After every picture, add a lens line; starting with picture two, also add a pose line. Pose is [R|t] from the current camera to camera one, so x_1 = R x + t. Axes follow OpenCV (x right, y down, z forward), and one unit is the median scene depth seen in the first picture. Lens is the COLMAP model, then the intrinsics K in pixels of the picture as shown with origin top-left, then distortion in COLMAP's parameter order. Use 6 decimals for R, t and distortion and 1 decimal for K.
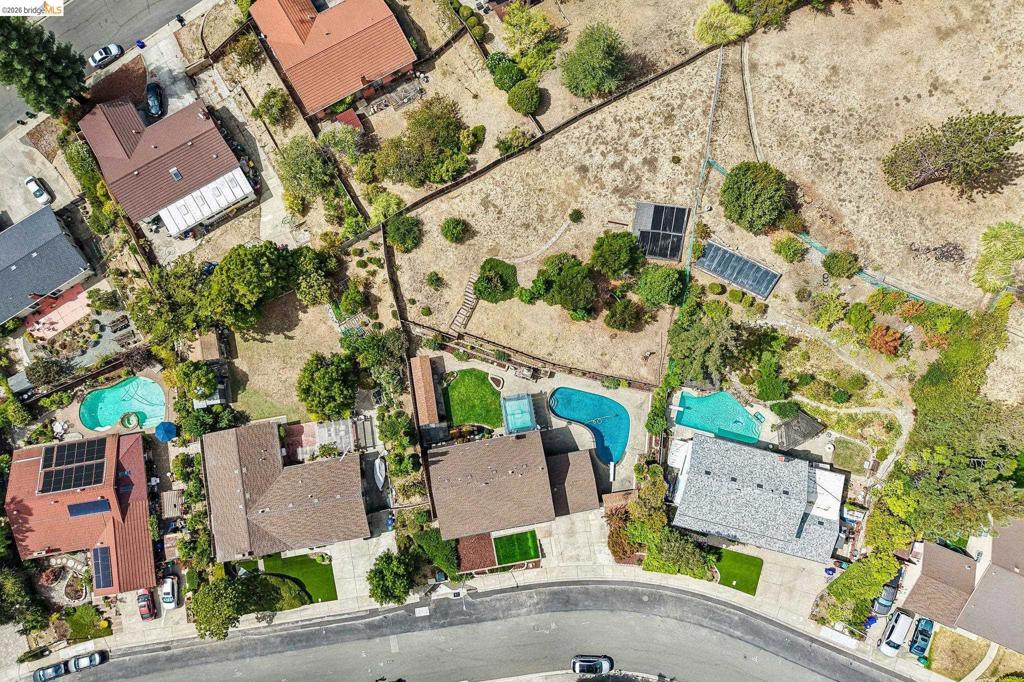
lens RADIAL K [[689.1, 0, 512.7], [0, 689.1, 337.9], [0, 0, 1]] dist [0.078496, -0.142347]
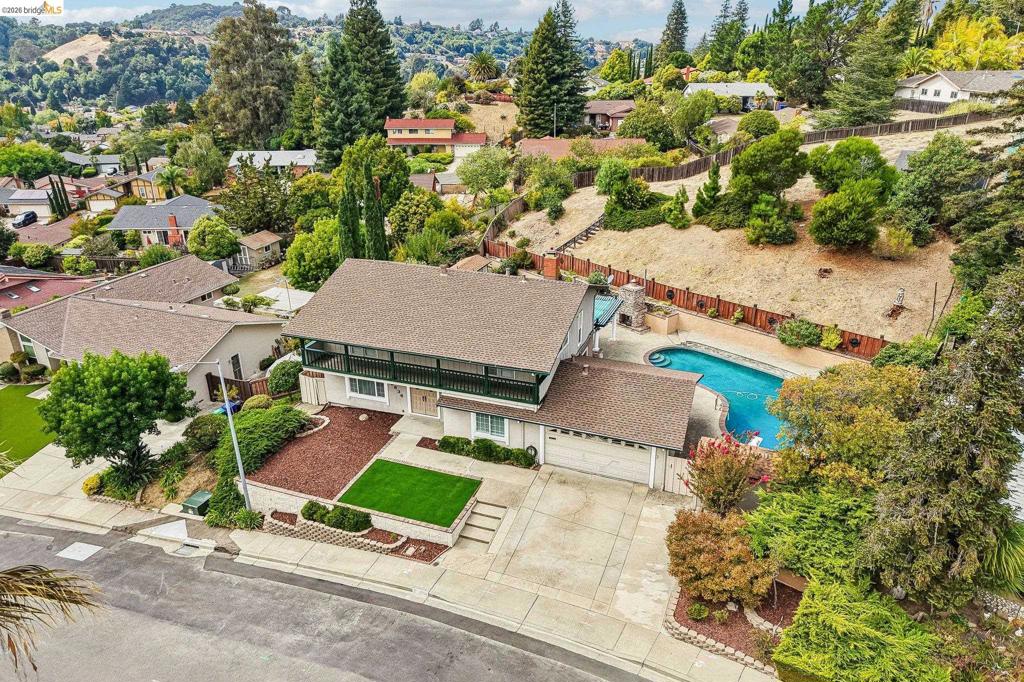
lens RADIAL K [[687.9, 0, 513.0], [0, 687.9, 339.5], [0, 0, 1]] dist [0.007962, -0.008836]
pose [[0.856928, 0.191302, -0.478620, 0.198118], [-0.508628, 0.464266, -0.725090, 0.487902], [0.083496, 0.864790, 0.495144, 0.766717]]
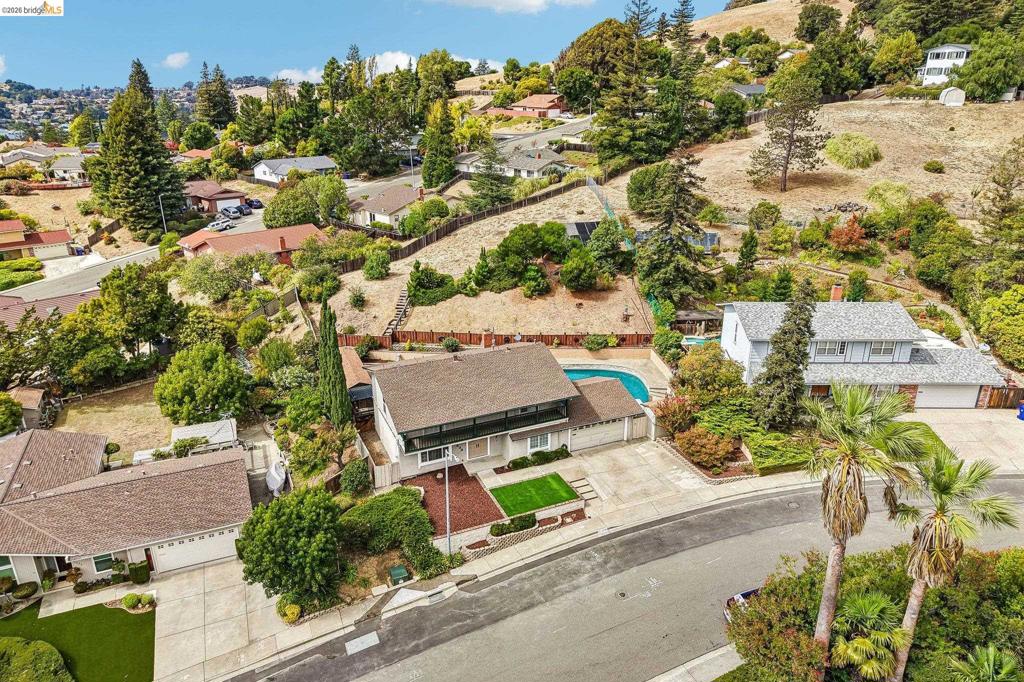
lens RADIAL K [[687.9, 0, 513.0], [0, 687.9, 339.5], [0, 0, 1]] dist [0.007962, -0.008836]
pose [[0.971764, -0.089131, 0.218475, -0.117261], [0.234535, 0.466351, -0.852942, 0.700365], [-0.025862, 0.880098, 0.474087, 0.634666]]
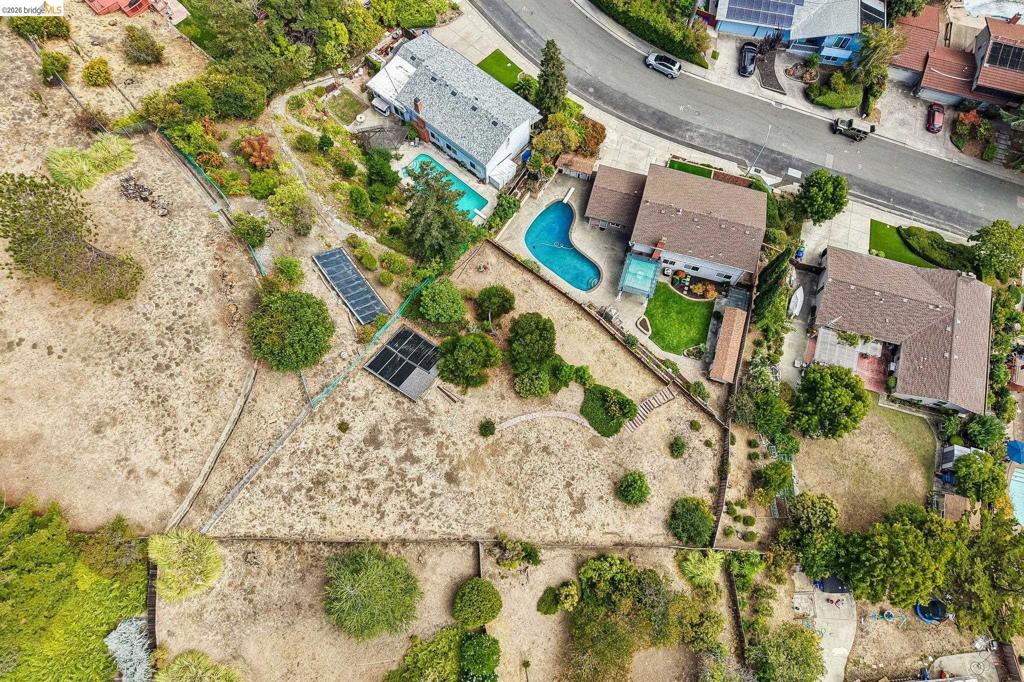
lens RADIAL K [[689.1, 0, 512.7], [0, 689.1, 337.9], [0, 0, 1]] dist [0.078496, -0.142347]
pose [[-0.898640, -0.419881, 0.127070, 0.008451], [0.431618, -0.794466, 0.427234, -0.406489], [-0.078435, 0.438775, 0.895167, 0.237701]]
